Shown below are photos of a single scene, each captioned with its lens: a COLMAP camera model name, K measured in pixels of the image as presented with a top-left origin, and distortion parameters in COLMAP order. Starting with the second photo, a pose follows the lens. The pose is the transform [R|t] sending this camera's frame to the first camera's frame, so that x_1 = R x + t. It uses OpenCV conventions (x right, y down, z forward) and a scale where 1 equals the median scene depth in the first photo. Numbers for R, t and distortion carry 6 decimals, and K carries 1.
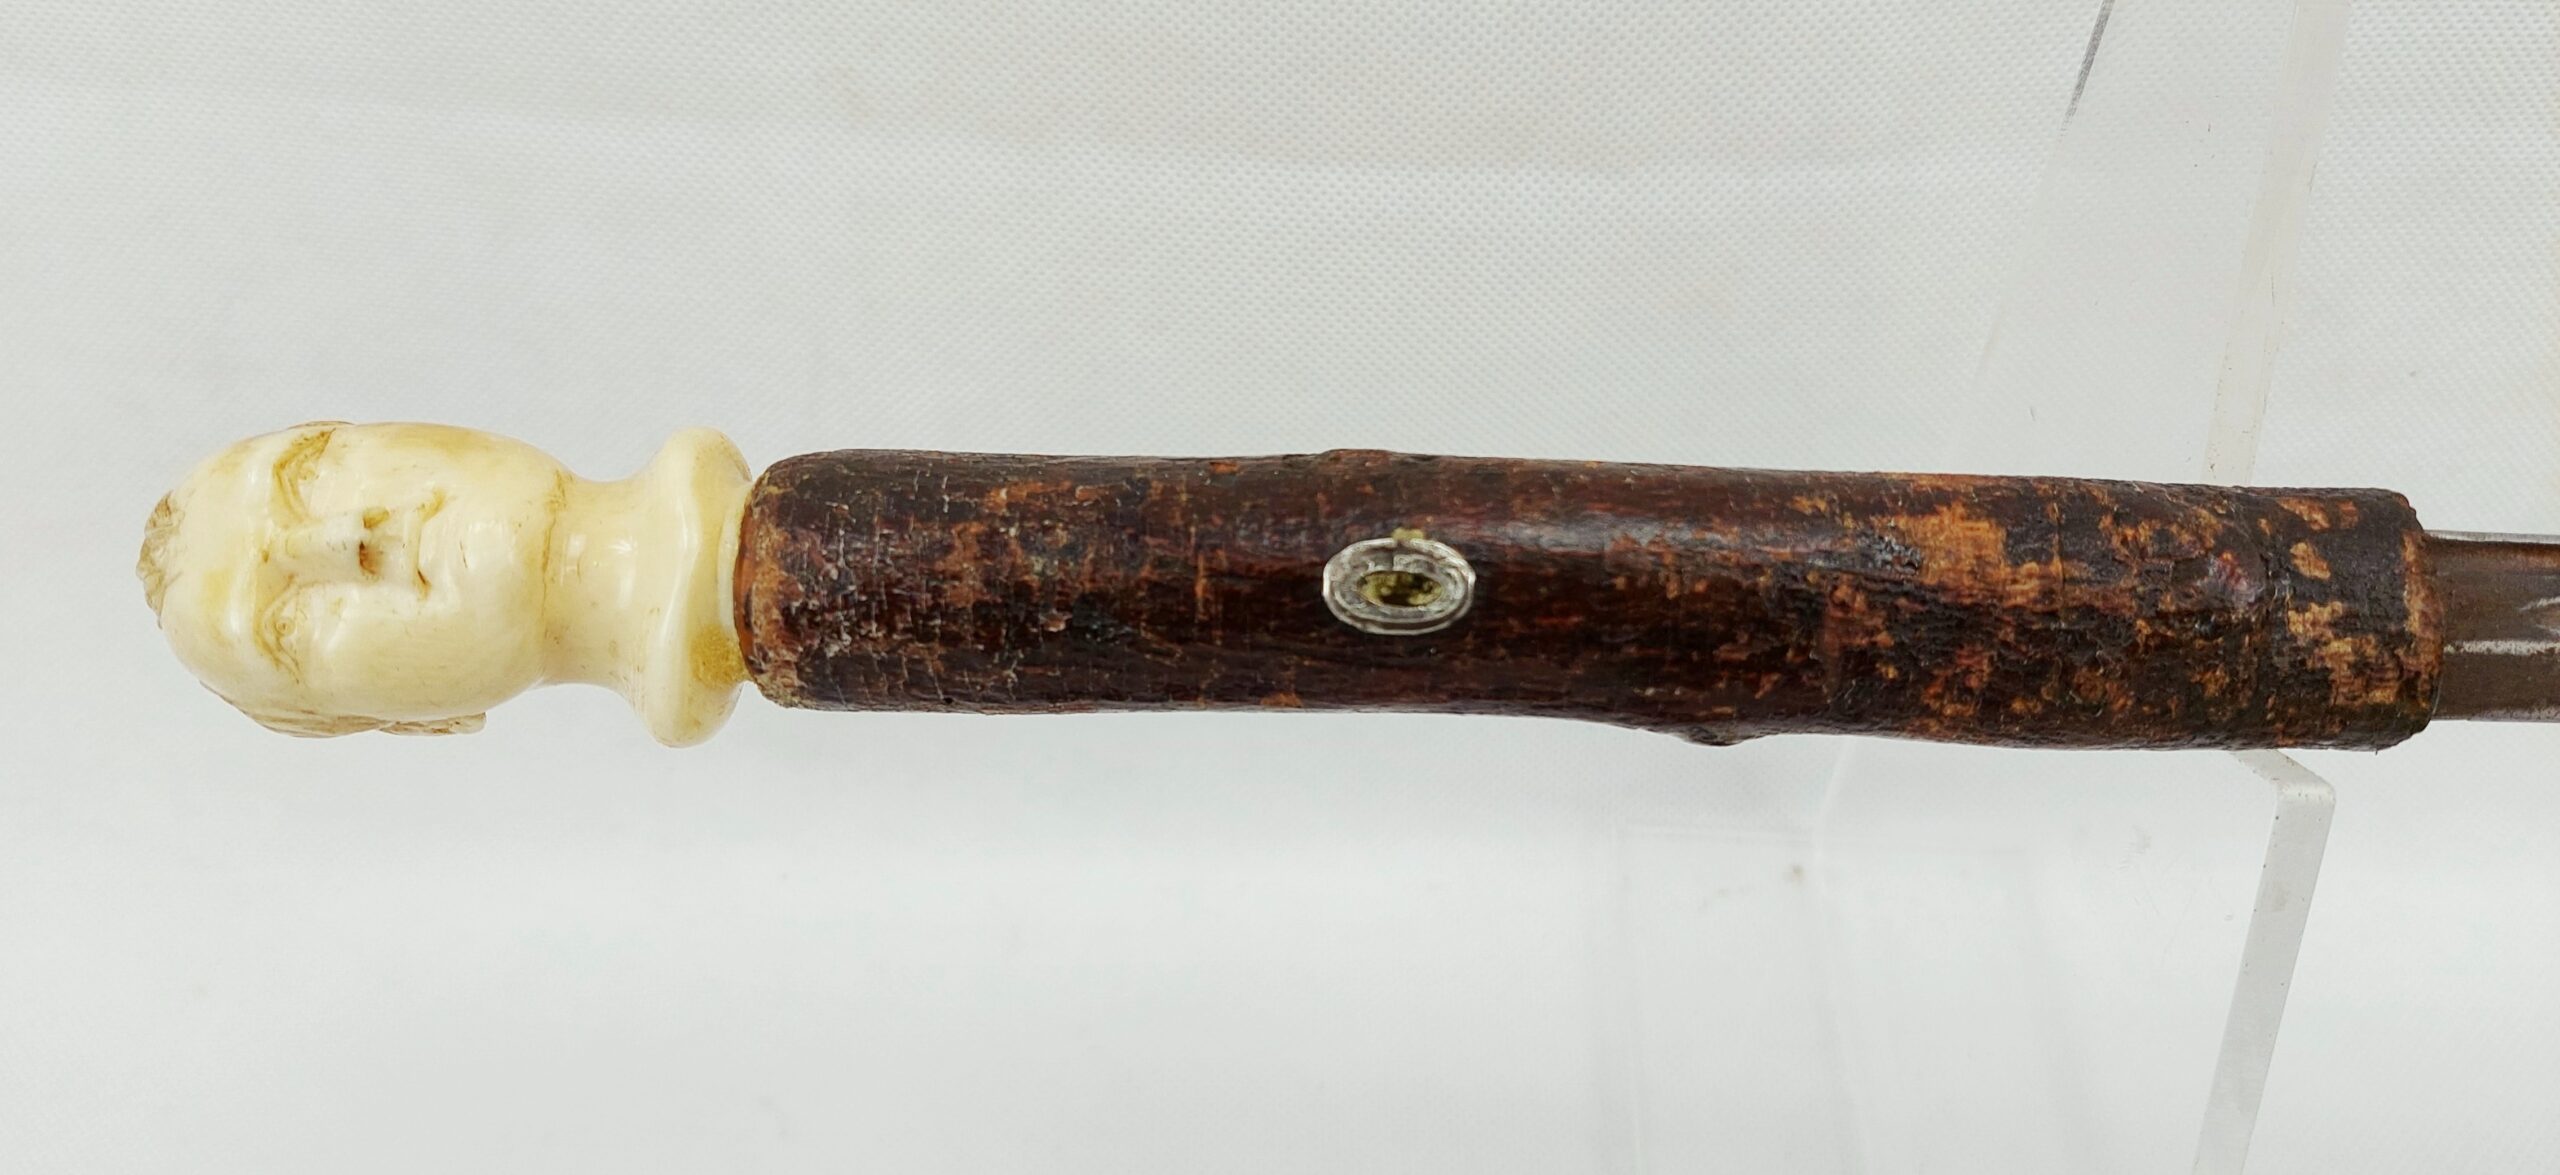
lens RADIAL K [[1738.4, 0, 1276.3], [0, 1738.4, 597.0], [0, 0, 1]] dist [-0.000618, -0.001197]
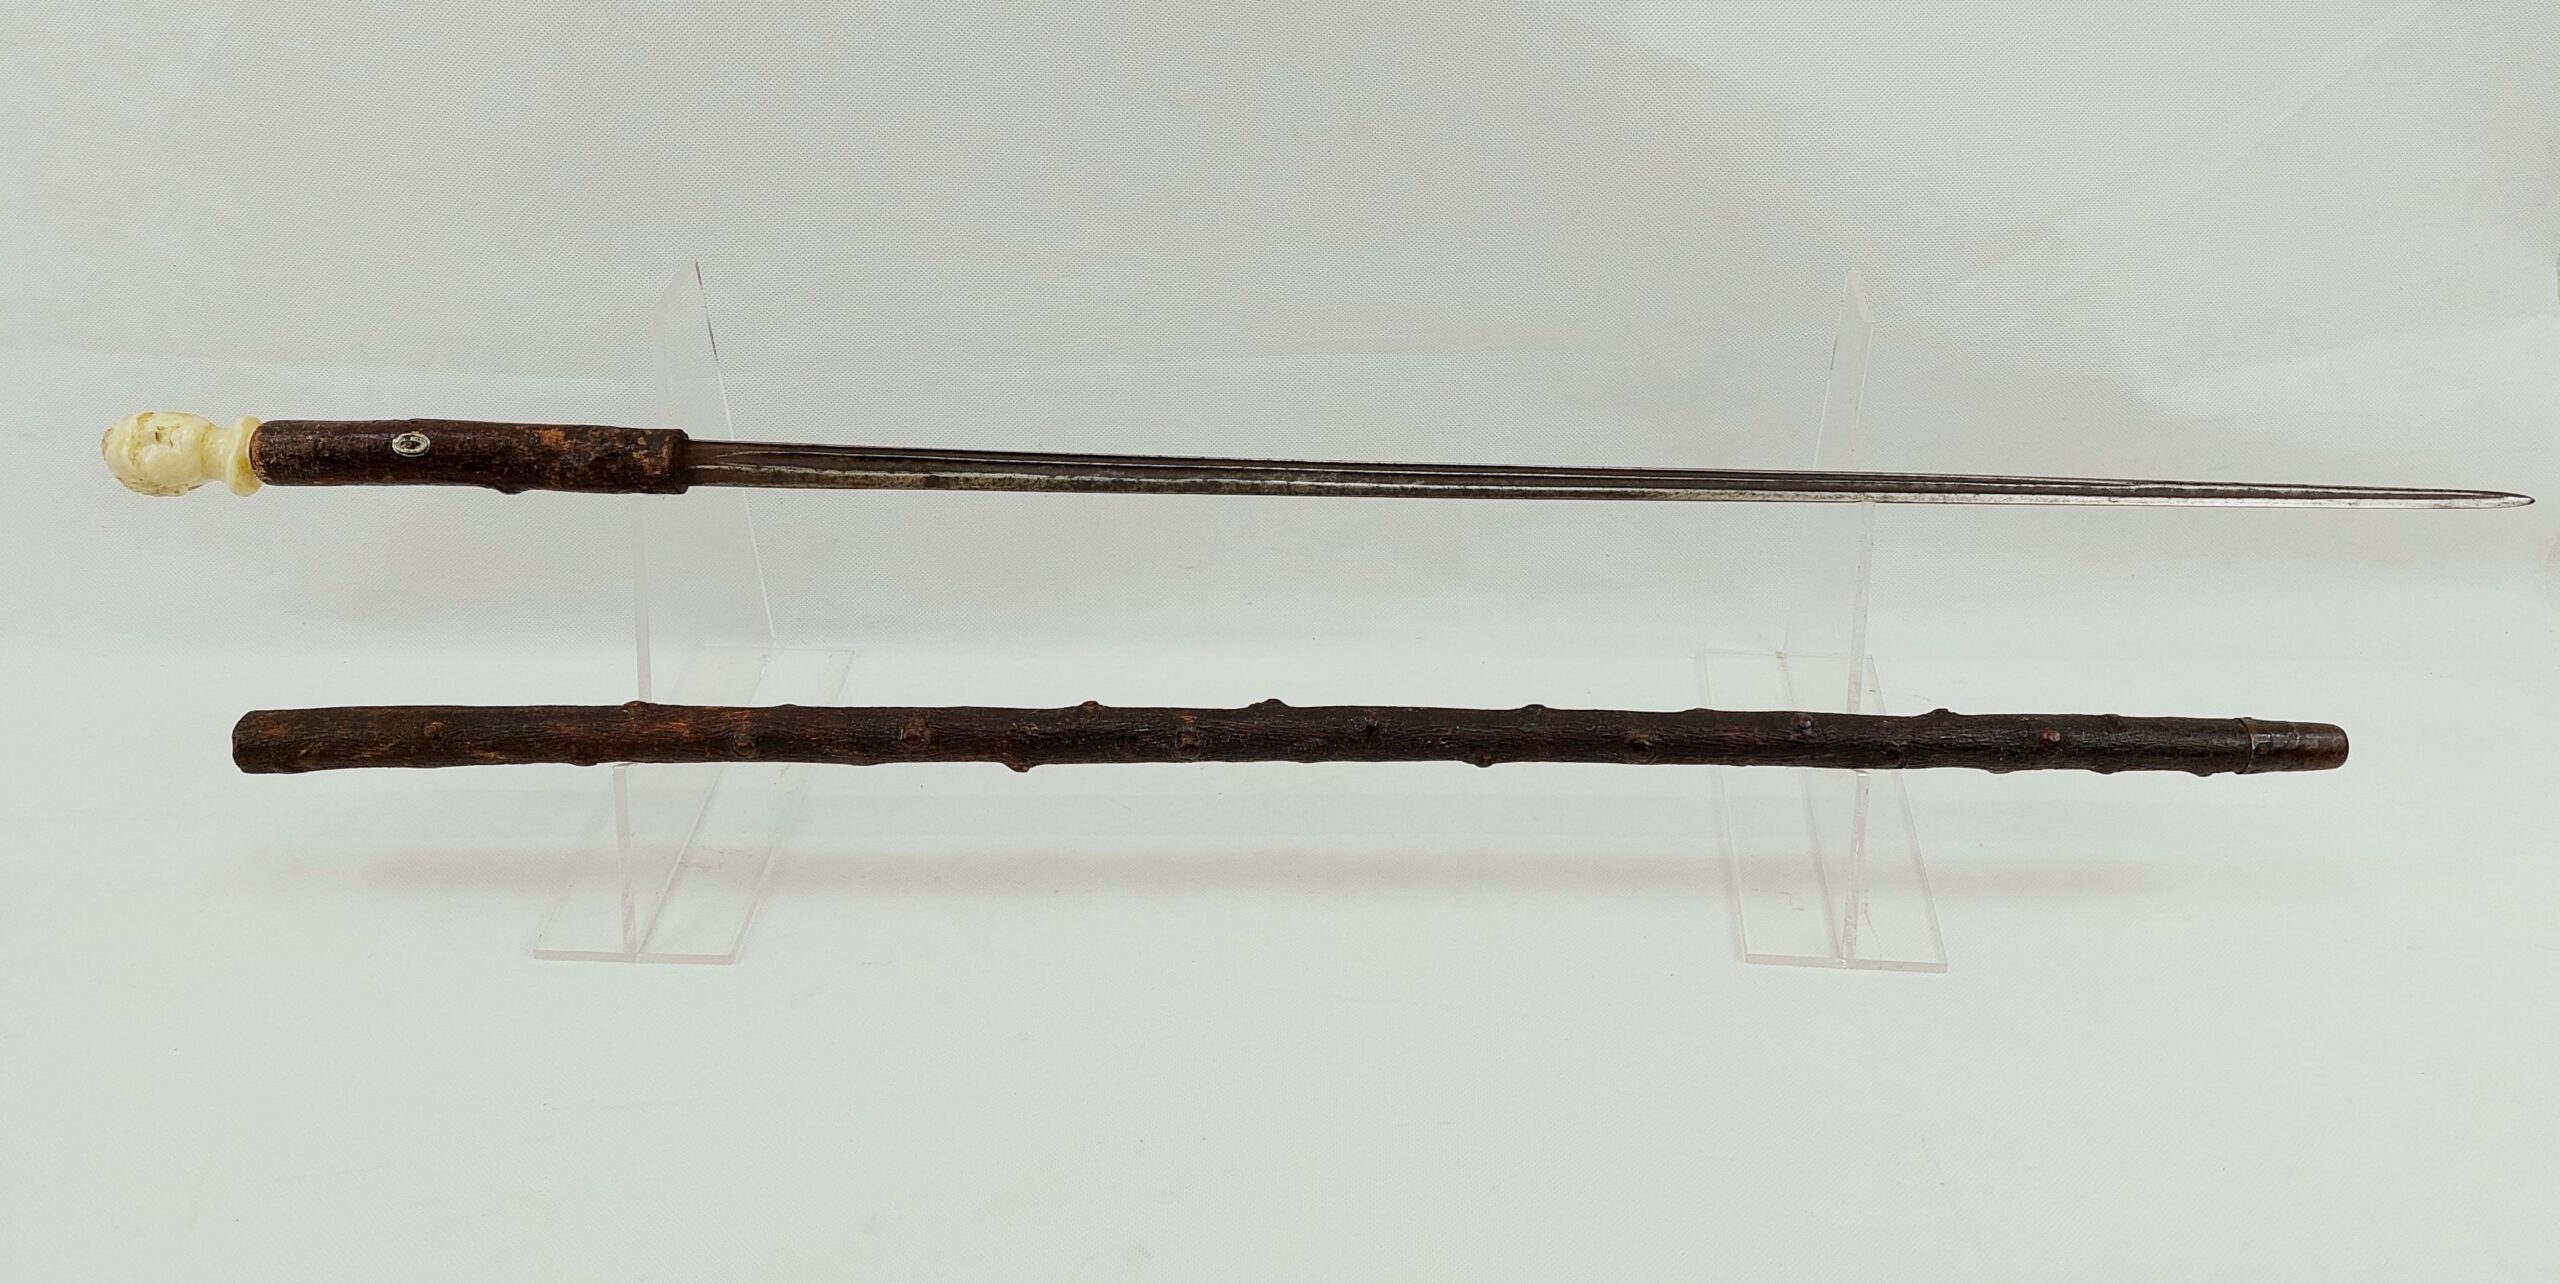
lens RADIAL K [[1846.2, 0, 1280.6], [0, 1846.2, 638.0], [0, 0, 1]] dist [-0.001602, -0.000470]
pose [[0.999212, -0.007946, 0.038879, 1.942995], [0.014917, 0.983105, -0.182433, 1.263479], [-0.036773, 0.182869, 0.982449, -3.278078]]
